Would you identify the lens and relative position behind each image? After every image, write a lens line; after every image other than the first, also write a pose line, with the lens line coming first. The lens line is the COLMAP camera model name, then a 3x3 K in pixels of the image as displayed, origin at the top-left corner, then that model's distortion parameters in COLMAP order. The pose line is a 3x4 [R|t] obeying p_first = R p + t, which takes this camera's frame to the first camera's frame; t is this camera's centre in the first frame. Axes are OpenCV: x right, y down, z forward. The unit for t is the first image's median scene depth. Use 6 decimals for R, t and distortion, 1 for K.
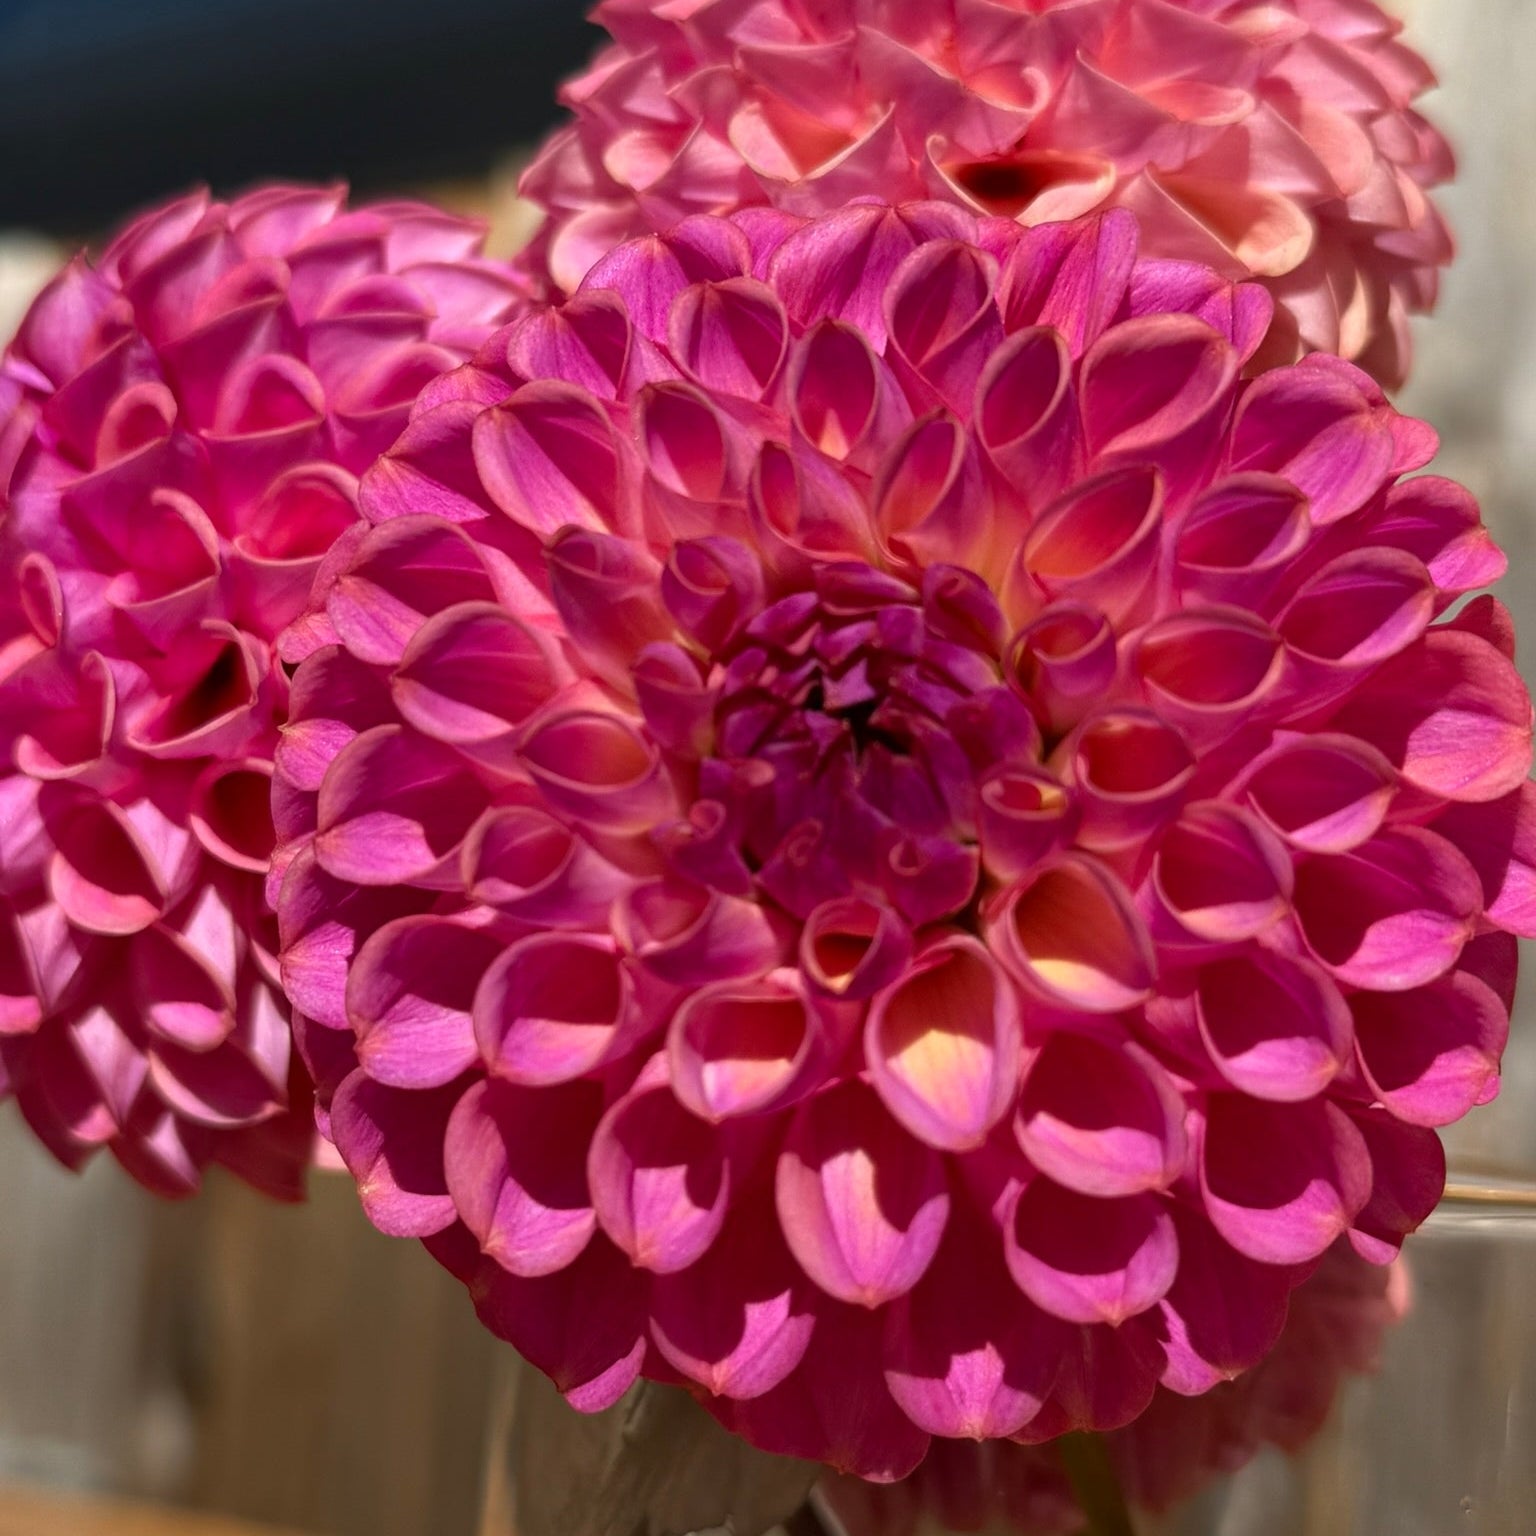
lens RADIAL K [[2897.5, 0, 783.4], [0, 2897.5, 770.0], [0, 0, 1]] dist [0.112548, 0.000000]
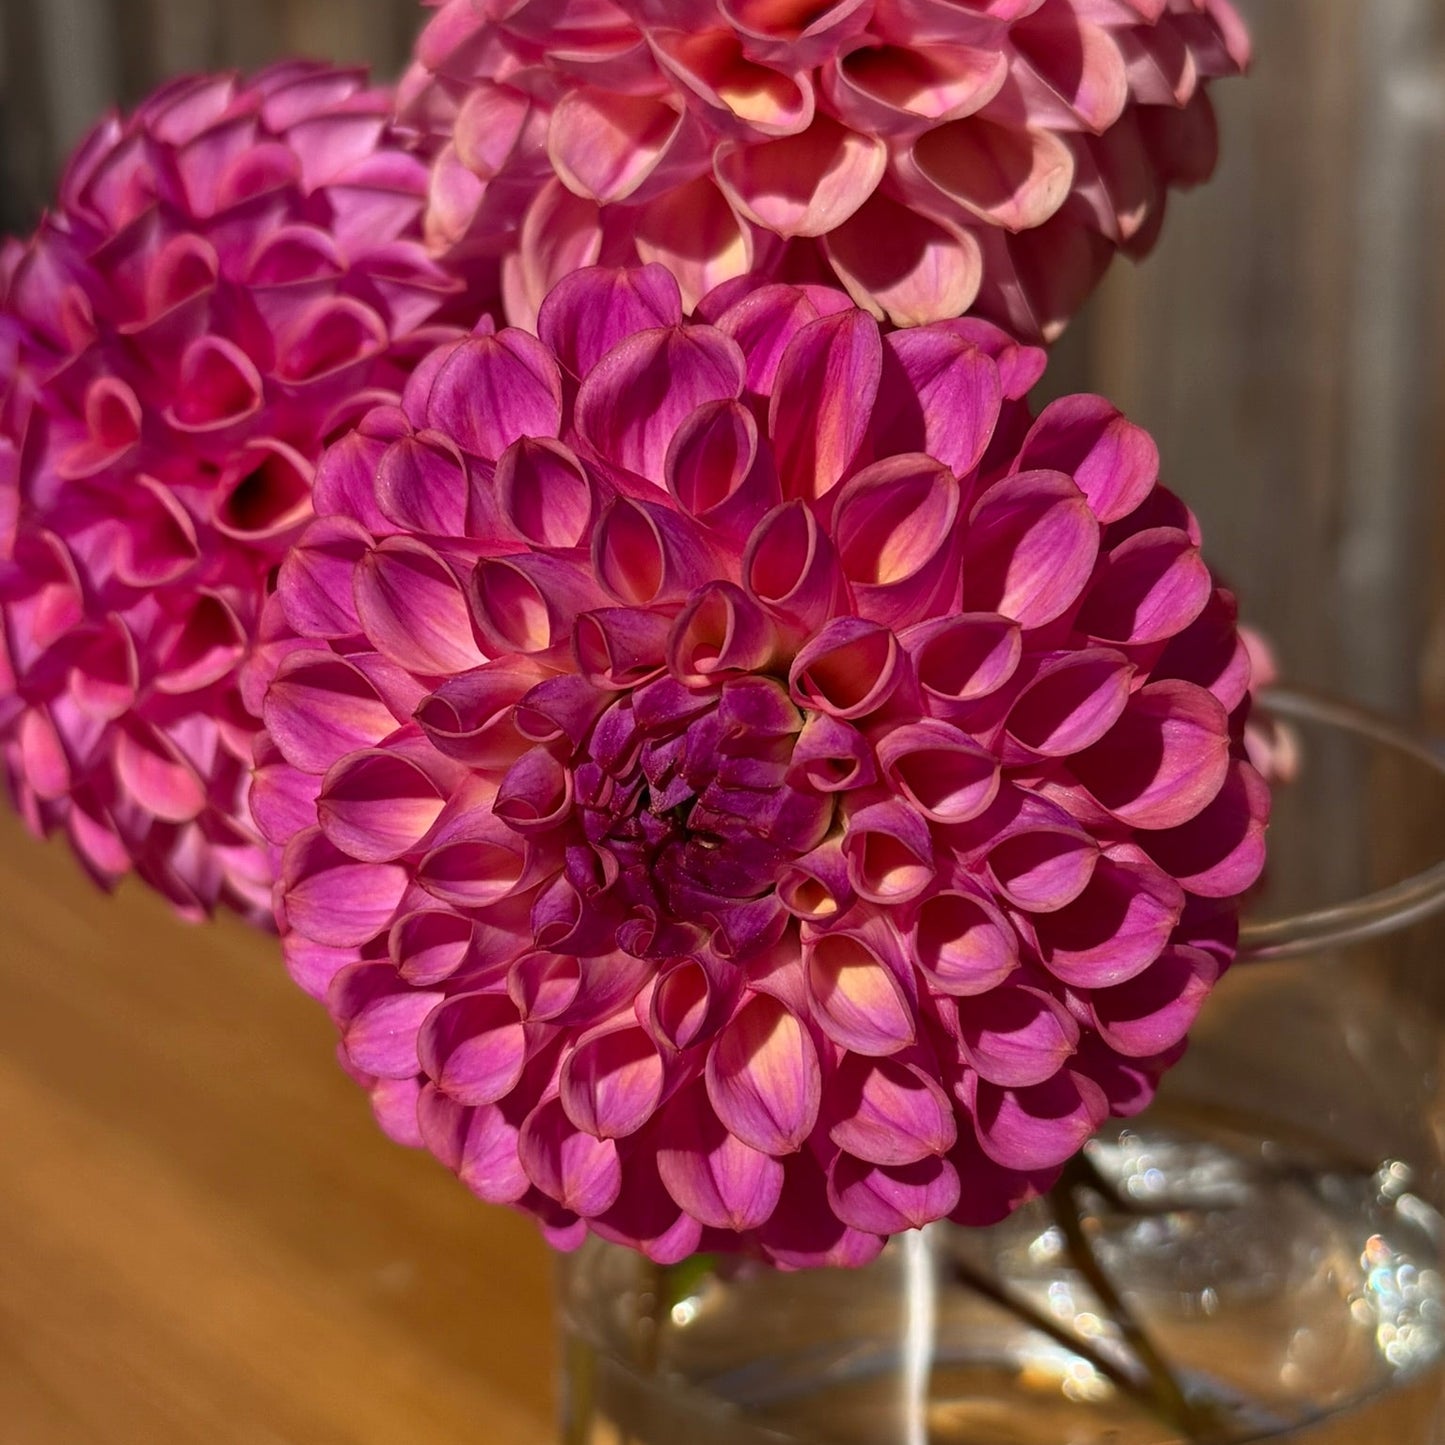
lens RADIAL K [[2725.9, 0, 744.3], [0, 2725.9, 741.6], [0, 0, 1]] dist [0.112548, 0.000000]
pose [[0.991469, -0.085679, -0.098231, 0.169425], [0.115652, 0.925852, 0.359755, -0.461502], [0.060123, -0.368046, 0.927862, -0.092109]]
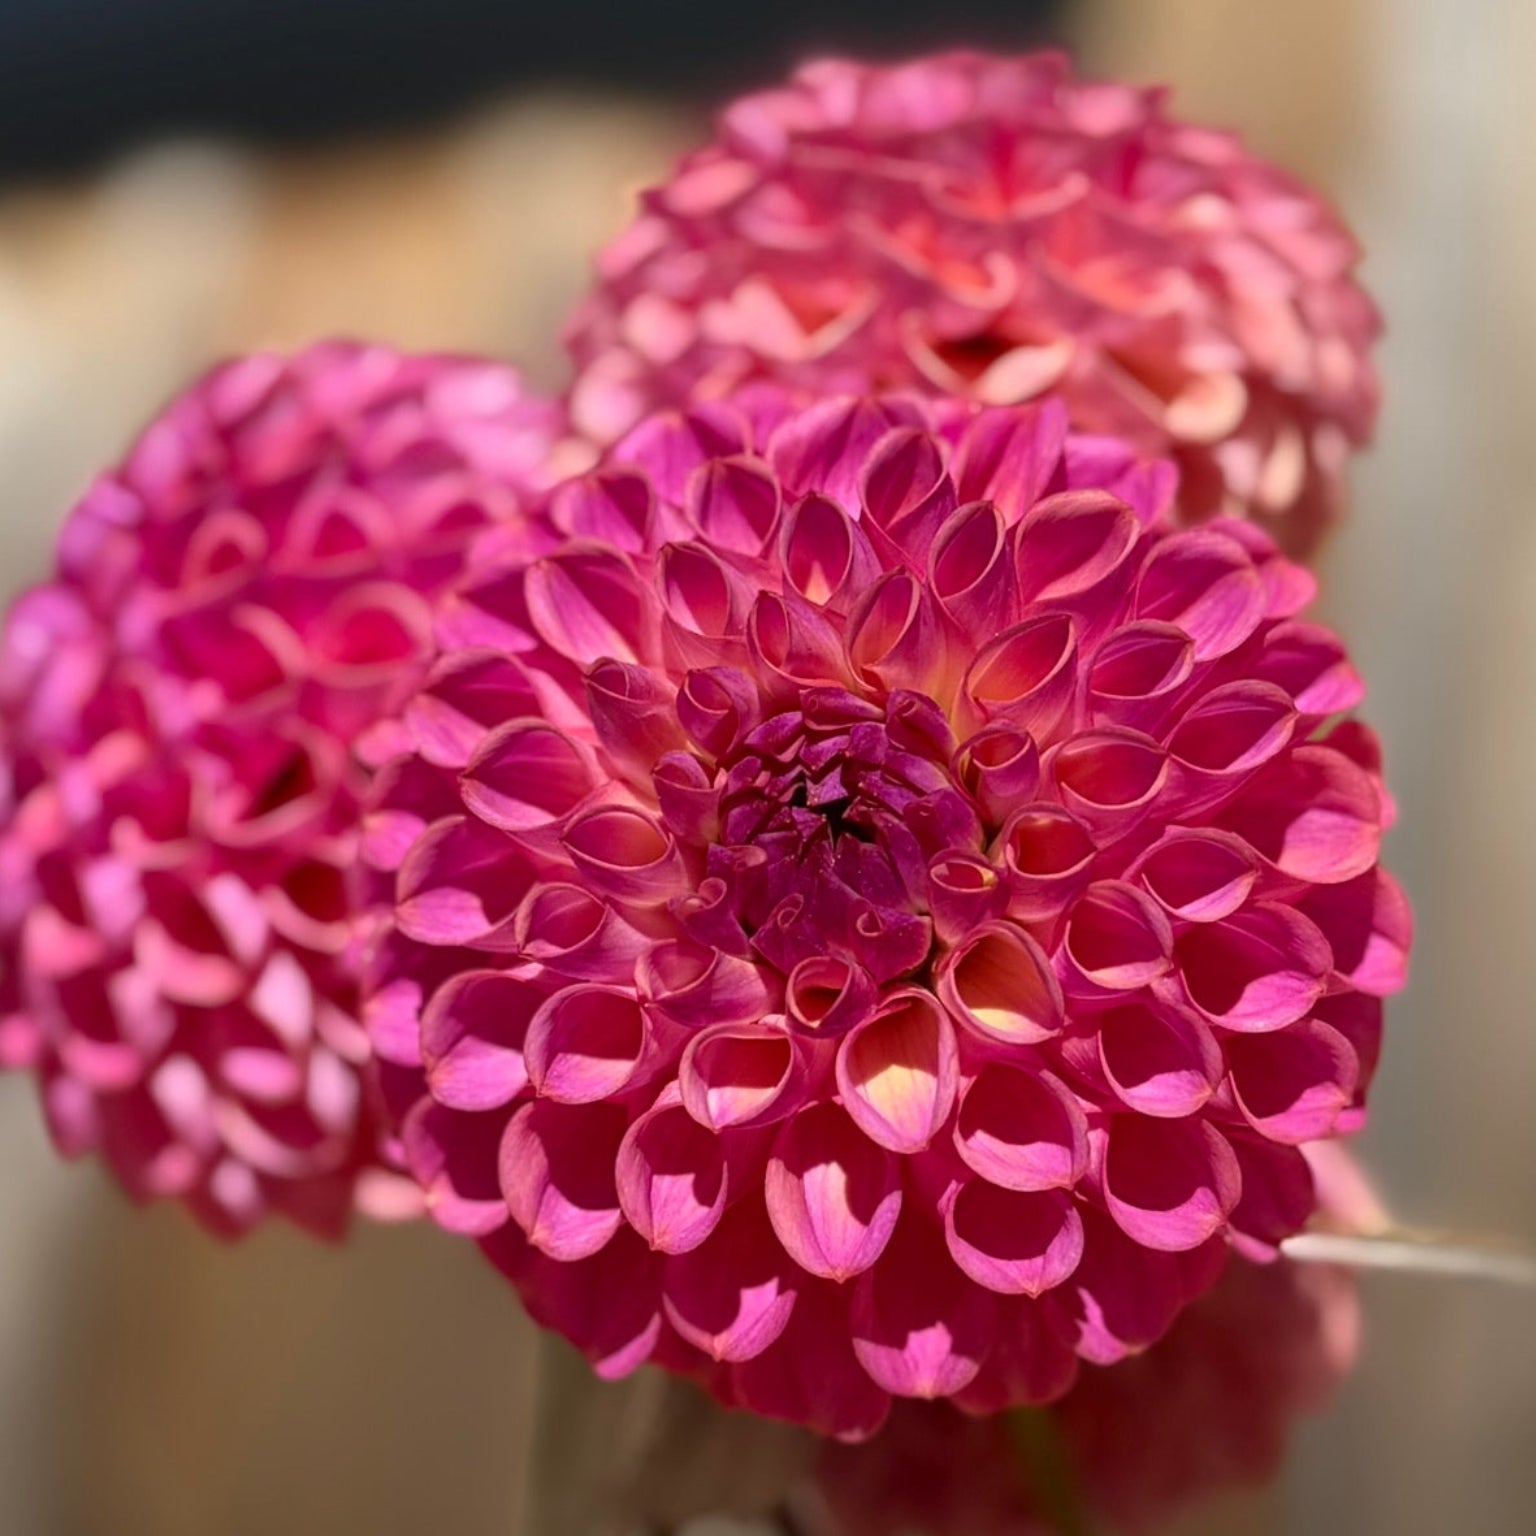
lens RADIAL K [[3667.0, 0, 777.6], [0, 3667.0, 771.1], [0, 0, 1]] dist [-0.064660, 0.000000]
pose [[0.999902, 0.006473, -0.012422, 0.020461], [-0.006831, 0.999556, -0.028991, 0.009643], [0.012229, 0.029073, 0.999502, -0.562392]]
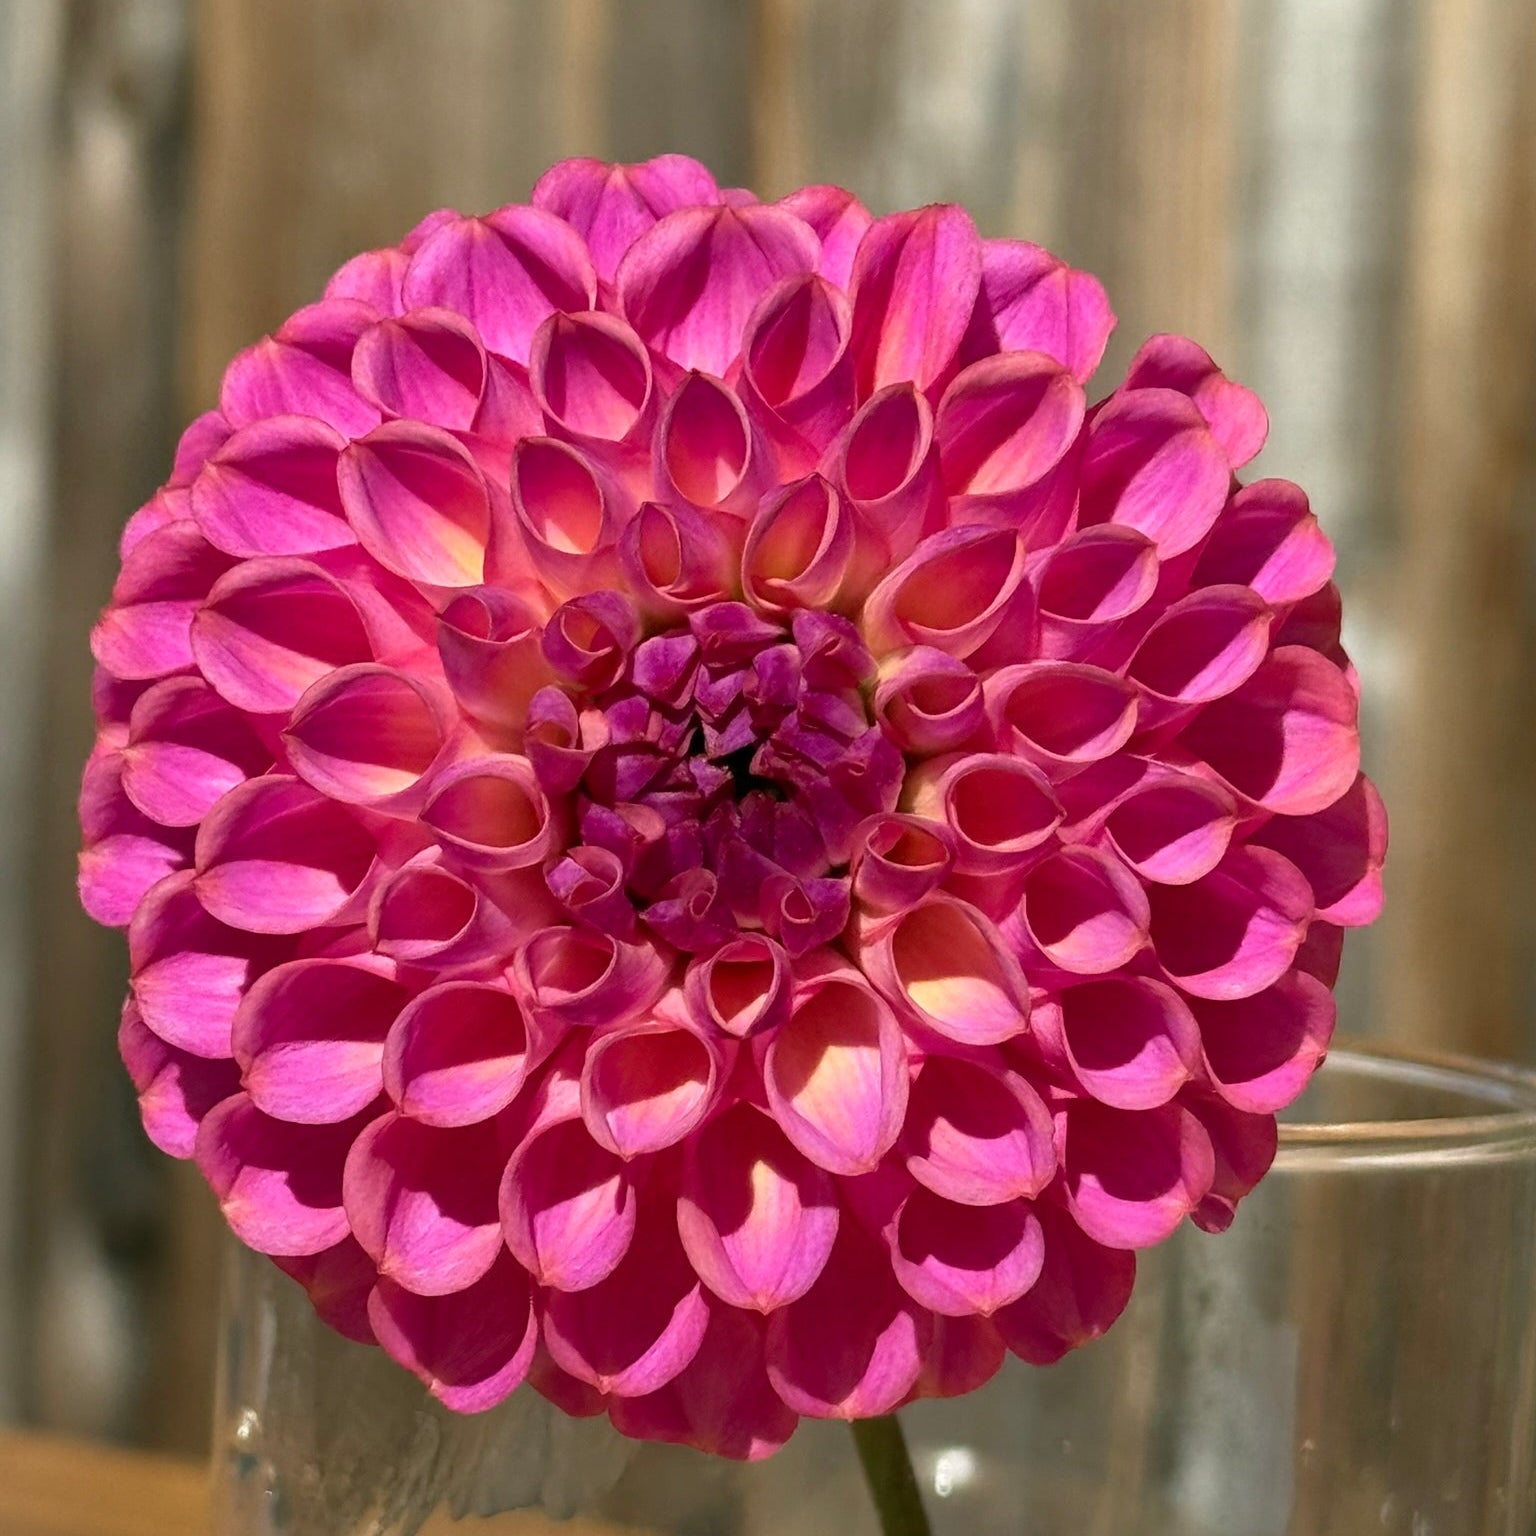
lens RADIAL K [[5933.3, 0, 766.3], [0, 5933.3, 770.5], [0, 0, 1]] dist [0.126903, 0.000000]
pose [[0.987130, -0.039906, 0.154858, -0.288271], [0.015244, 0.987435, 0.157286, -0.343191], [-0.159189, -0.152901, 0.975336, -1.064198]]
